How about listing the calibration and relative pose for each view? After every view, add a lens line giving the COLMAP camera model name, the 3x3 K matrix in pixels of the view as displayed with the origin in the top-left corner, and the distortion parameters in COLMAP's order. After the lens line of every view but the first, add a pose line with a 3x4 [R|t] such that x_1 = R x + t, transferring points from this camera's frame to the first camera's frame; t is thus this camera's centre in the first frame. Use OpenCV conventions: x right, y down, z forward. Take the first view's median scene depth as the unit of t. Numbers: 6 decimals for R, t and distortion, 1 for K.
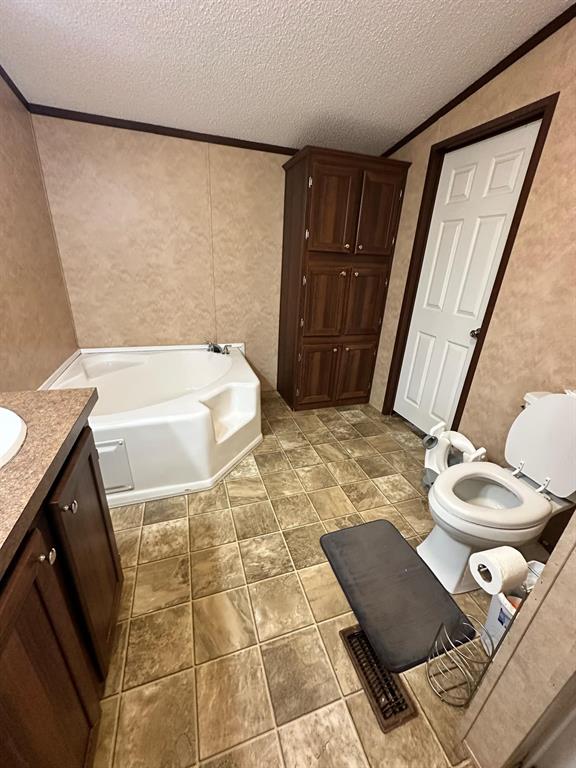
lens RADIAL K [[313.6, 0, 288.0], [0, 313.6, 384.0], [0, 0, 1]] dist [-0.000218, 0.000396]
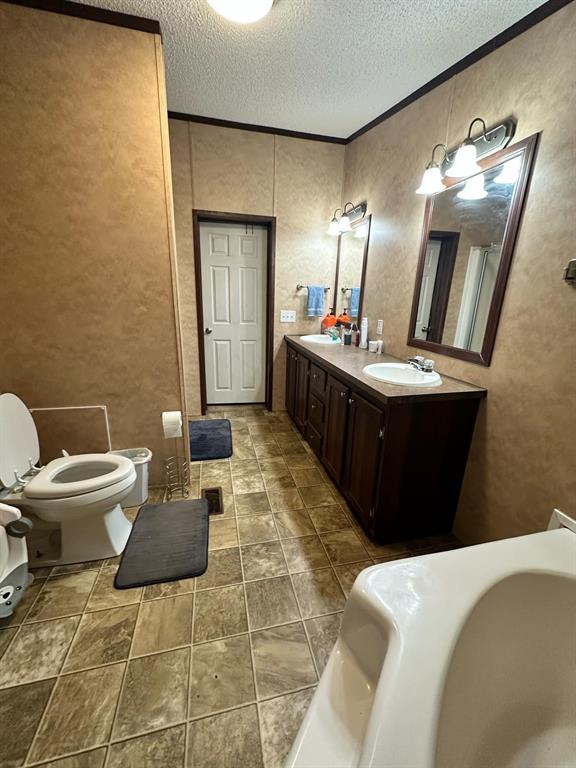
lens RADIAL K [[313.6, 0, 288.0], [0, 313.6, 384.0], [0, 0, 1]] dist [-0.000218, 0.000396]
pose [[-0.993925, -0.094797, 0.055909, -0.160566], [-0.039879, 0.783703, 0.619855, -0.617737], [-0.102576, 0.613860, -0.782722, 1.462131]]
